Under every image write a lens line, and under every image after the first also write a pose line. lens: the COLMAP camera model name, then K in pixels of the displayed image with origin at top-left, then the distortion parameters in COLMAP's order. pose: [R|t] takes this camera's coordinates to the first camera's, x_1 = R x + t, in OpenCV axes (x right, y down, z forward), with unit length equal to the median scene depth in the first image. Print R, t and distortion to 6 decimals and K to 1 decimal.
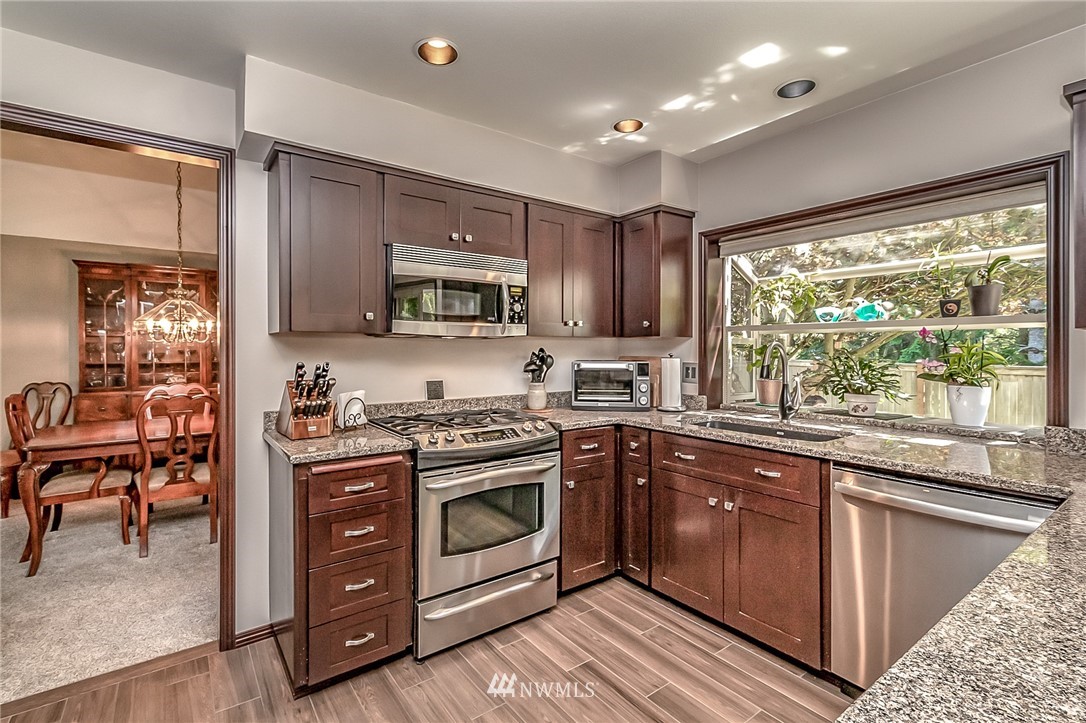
lens RADIAL K [[498.6, 0, 537.7], [0, 498.6, 352.9], [0, 0, 1]] dist [0.003575, 0.000995]
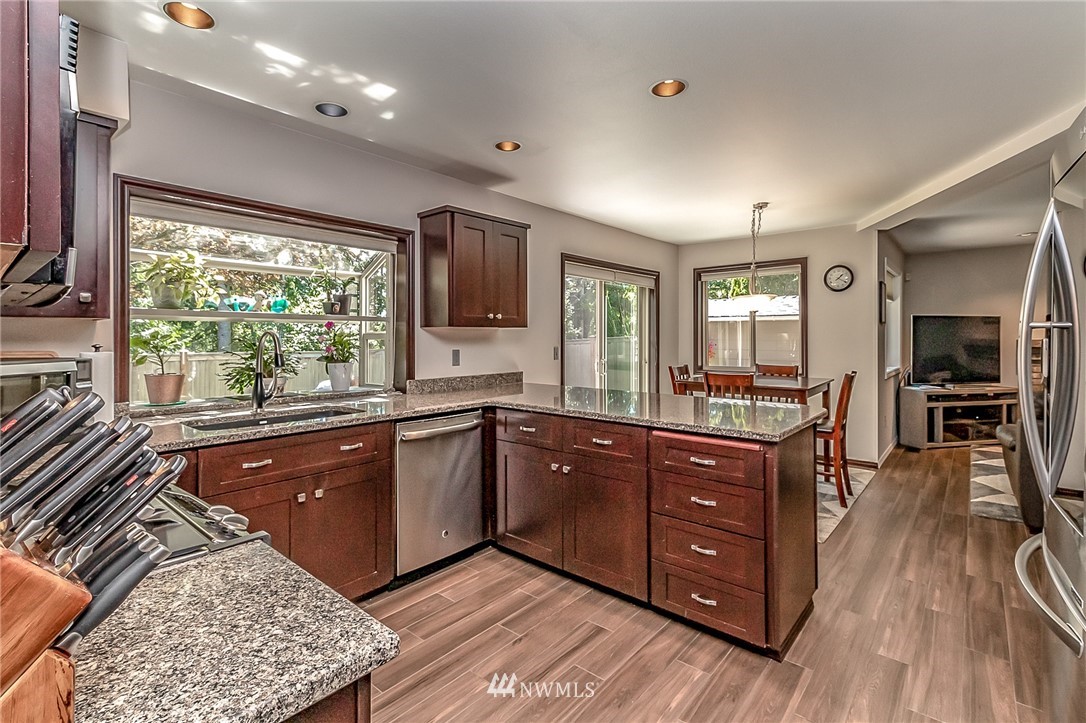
lens RADIAL K [[498.6, 0, 528.5], [0, 498.6, 342.2], [0, 0, 1]] dist [0.003575, 0.000995]
pose [[-0.211343, -0.009793, 0.977363, -0.557032], [0.007798, 0.999901, 0.011705, -0.005567], [-0.977381, 0.010095, -0.211246, 0.639974]]
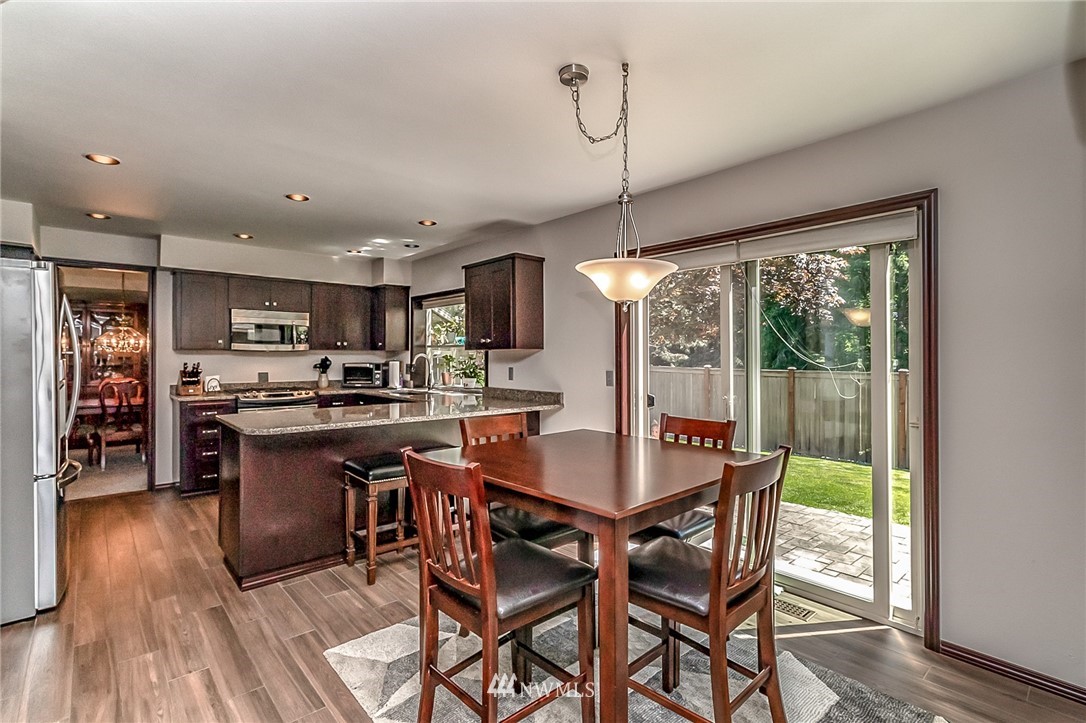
lens RADIAL K [[498.6, 0, 536.8], [0, 498.6, 356.1], [0, 0, 1]] dist [0.003575, 0.000995]
pose [[0.995506, 0.003349, 0.094639, 0.771819], [-0.002610, 0.999965, -0.007931, 0.004069], [-0.094663, 0.007648, 0.995480, -1.217825]]
